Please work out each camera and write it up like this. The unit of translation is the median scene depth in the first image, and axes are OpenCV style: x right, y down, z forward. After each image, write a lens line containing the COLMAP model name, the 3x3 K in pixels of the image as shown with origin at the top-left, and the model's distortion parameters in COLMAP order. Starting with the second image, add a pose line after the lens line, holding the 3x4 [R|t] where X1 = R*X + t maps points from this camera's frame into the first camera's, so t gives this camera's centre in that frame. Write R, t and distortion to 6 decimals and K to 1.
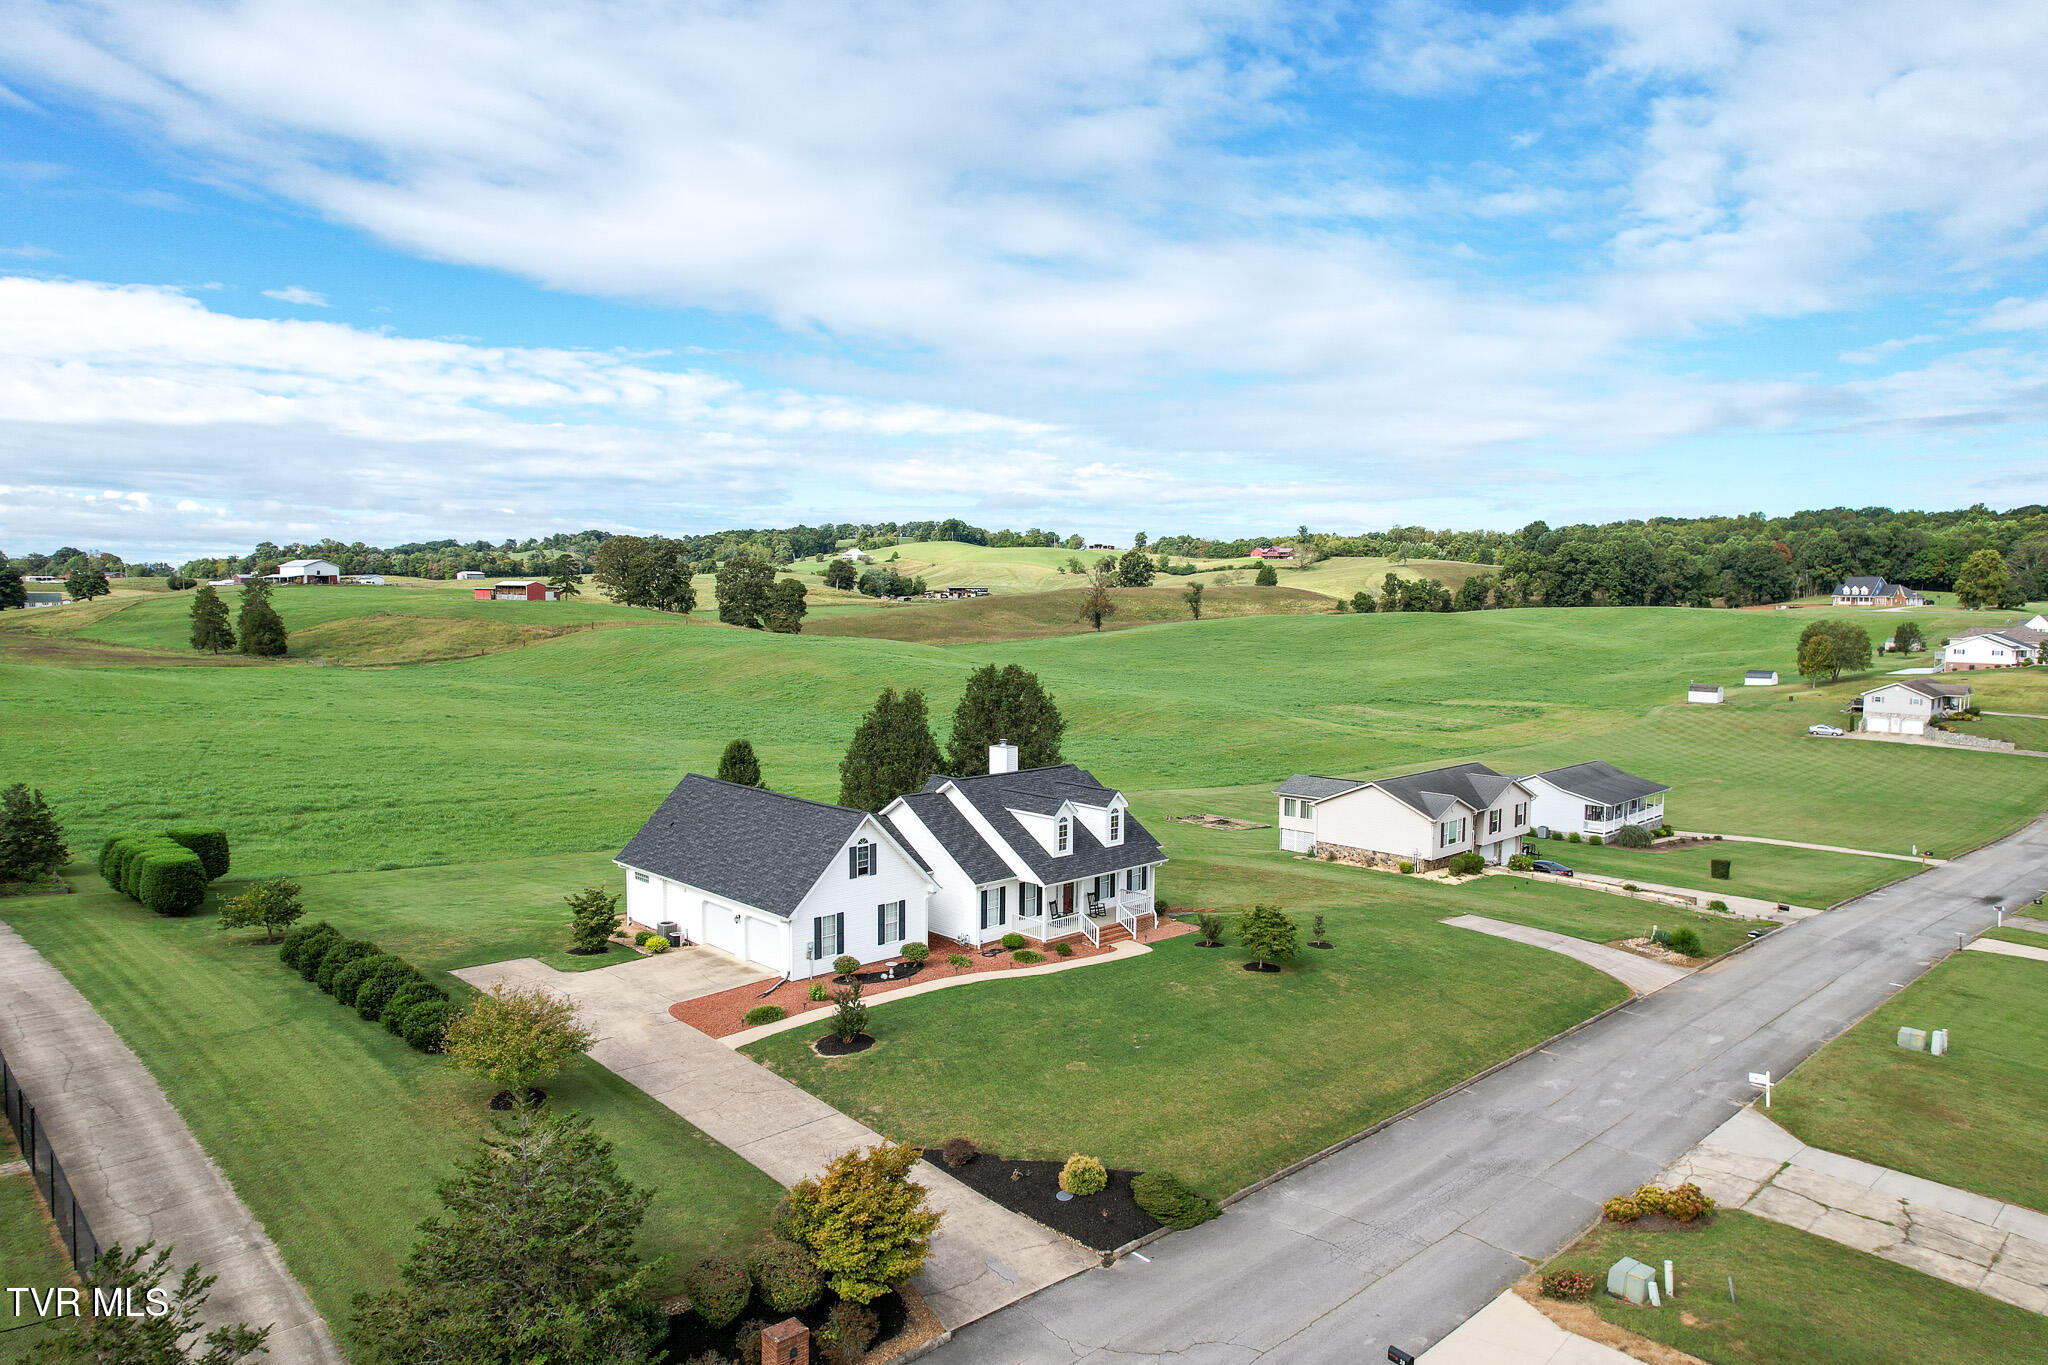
lens RADIAL K [[1313.5, 0, 1024.0], [0, 1313.5, 682.5], [0, 0, 1]] dist [-0.092864, 0.085104]
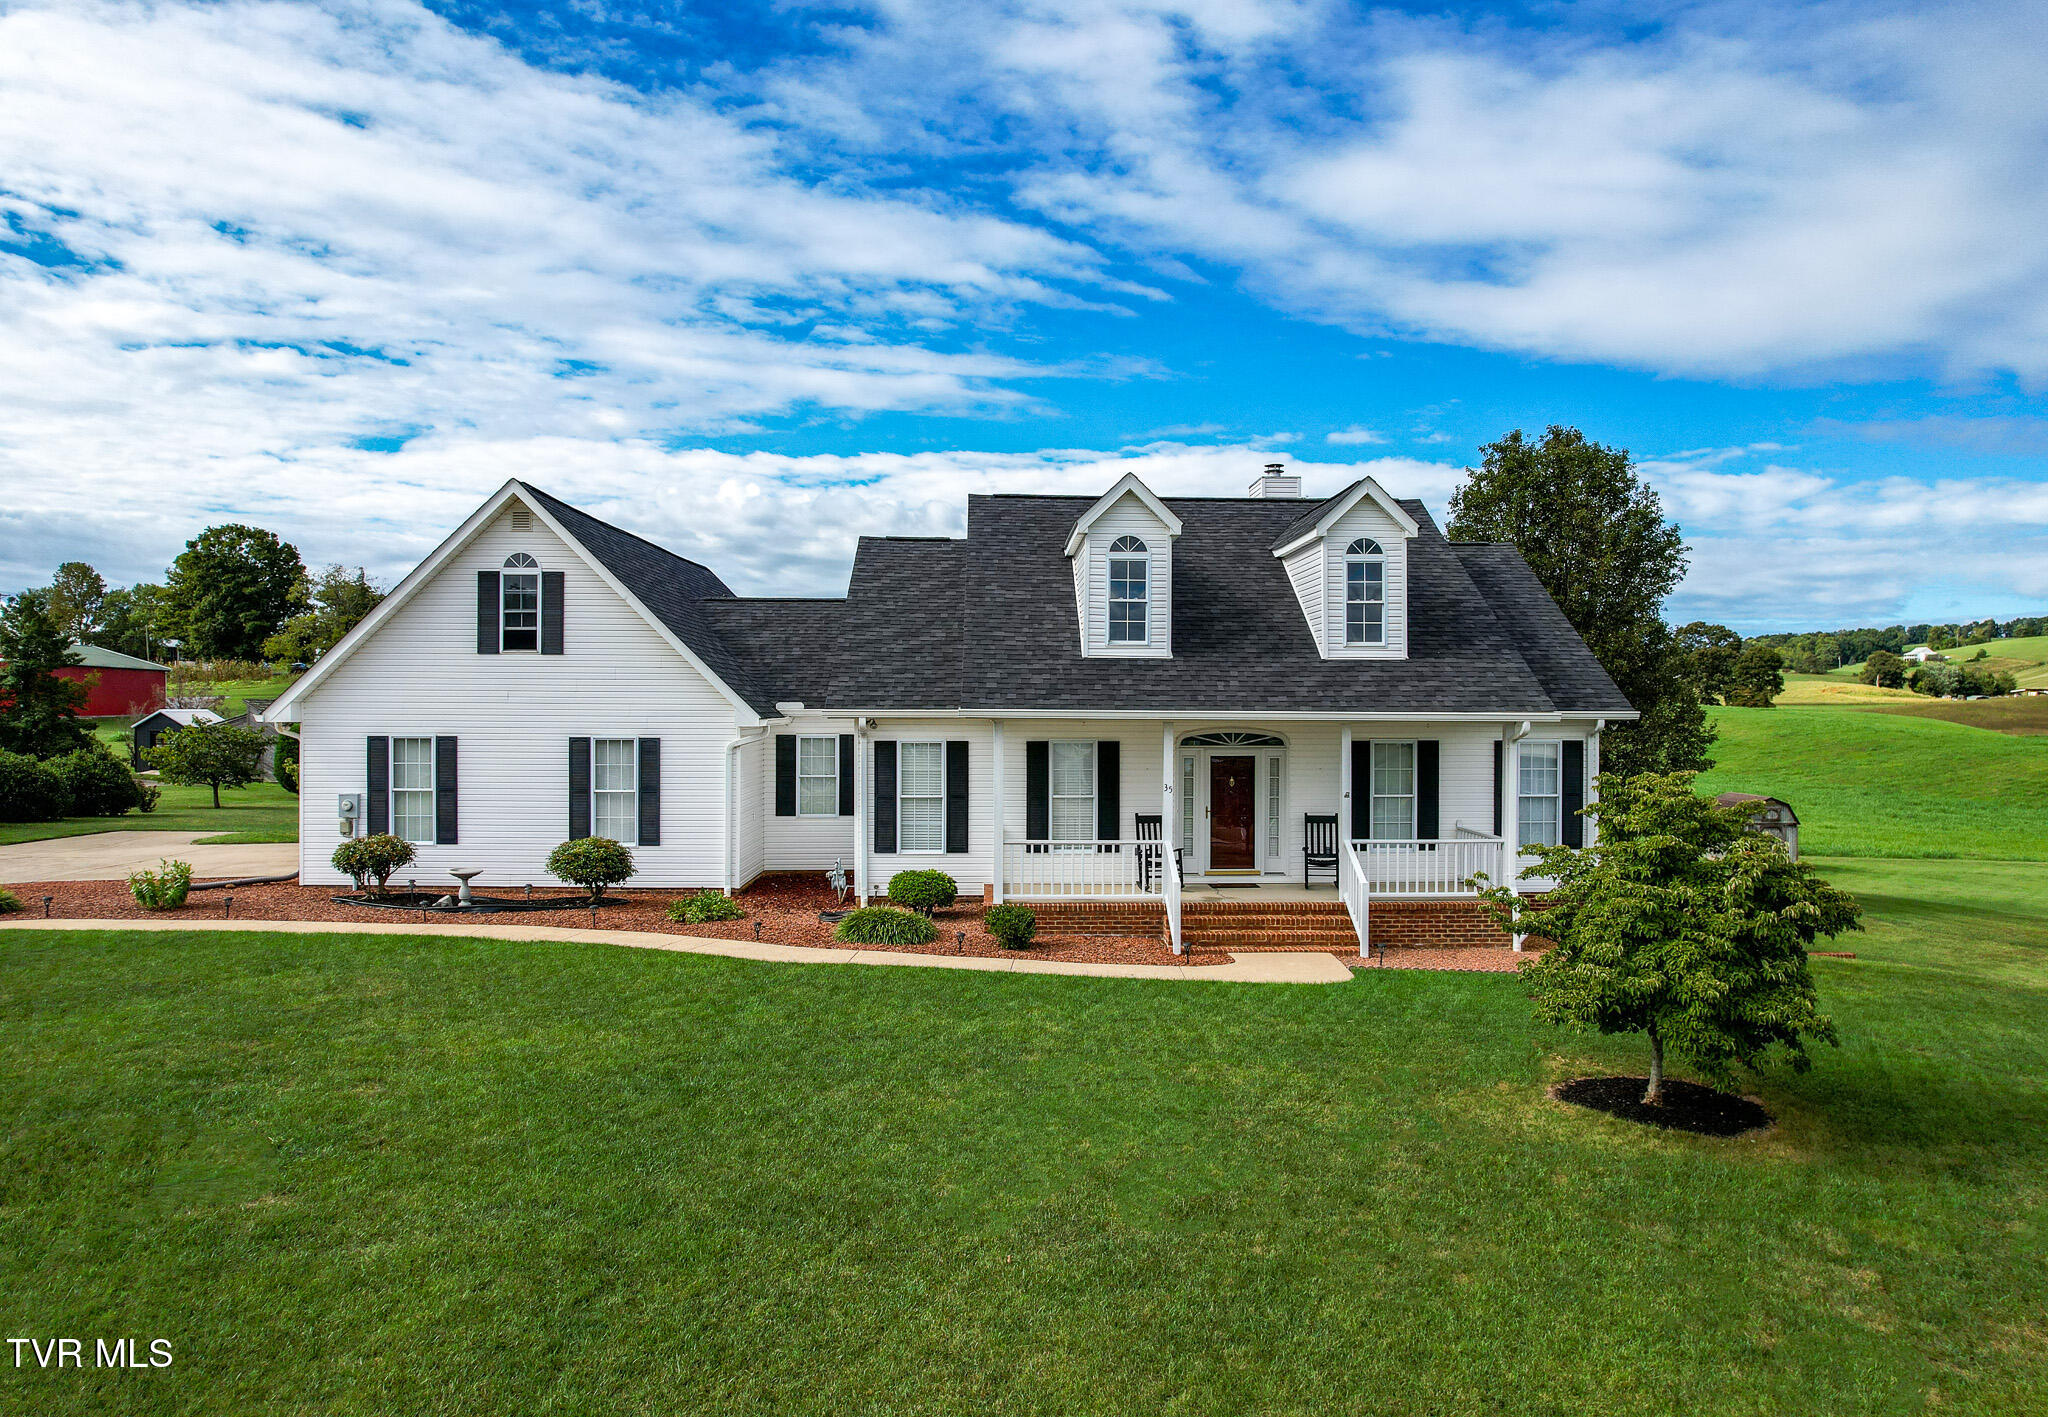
lens RADIAL K [[1403.3, 0, 1024.0], [0, 1403.3, 708.5], [0, 0, 1]] dist [-0.067757, 0.000483]
pose [[0.734493, -0.003949, -0.678605, 0.265999], [-0.050722, 0.996866, -0.060700, 0.181308], [0.676718, 0.079004, 0.731991, 0.797692]]
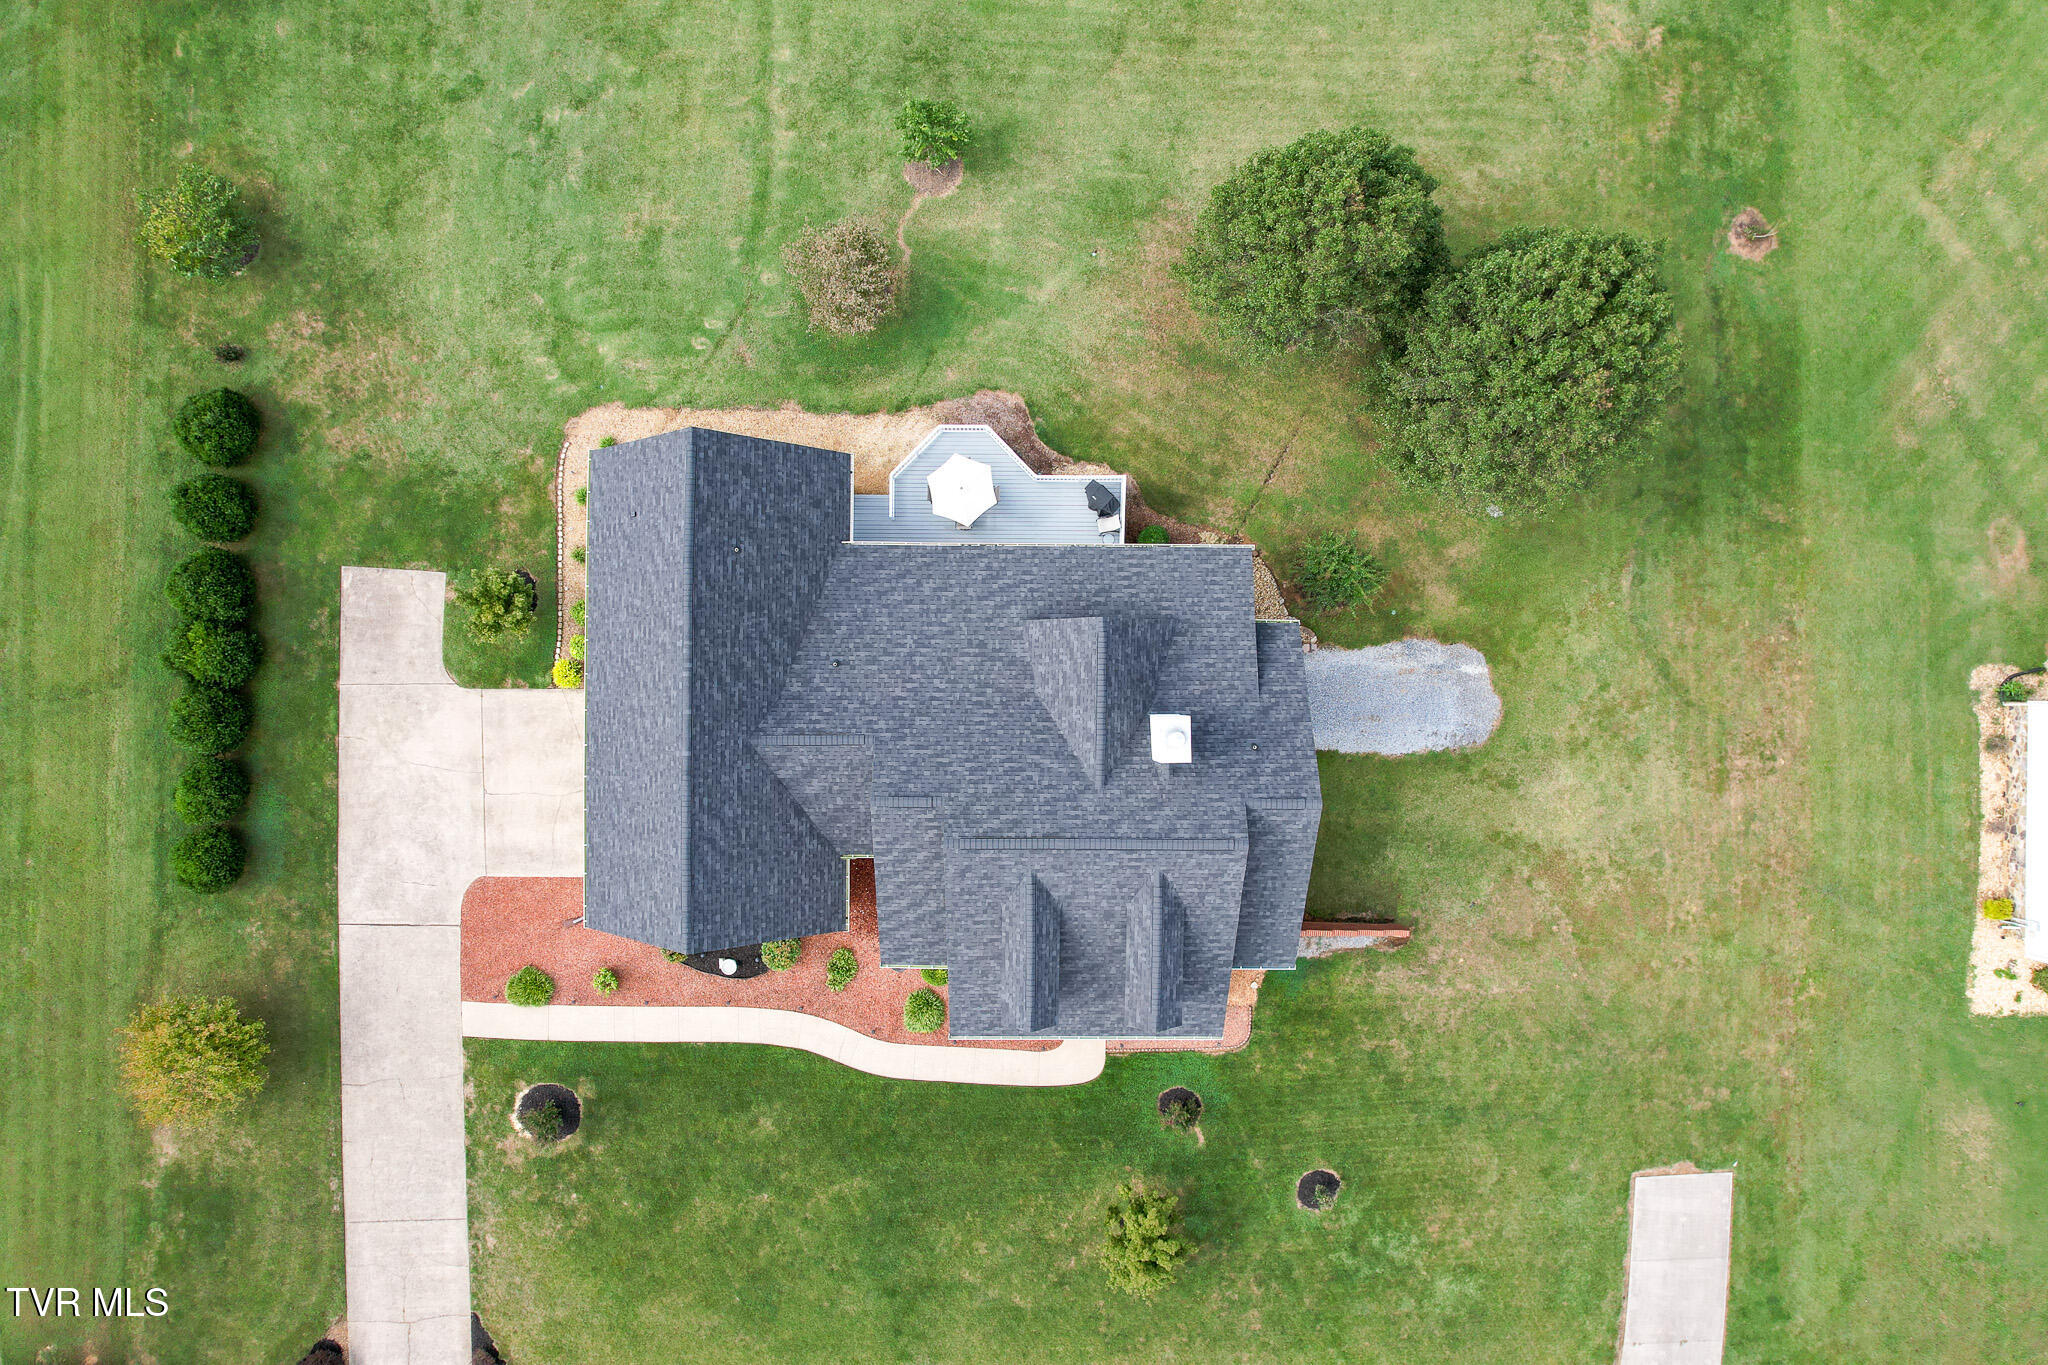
lens RADIAL K [[1313.5, 0, 1024.0], [0, 1313.5, 682.5], [0, 0, 1]] dist [-0.092864, 0.085104]
pose [[0.710691, 0.703500, -0.002254, -0.091373], [-0.052894, 0.056629, 0.996993, -0.578720], [0.701513, -0.708435, 0.077457, 1.156385]]
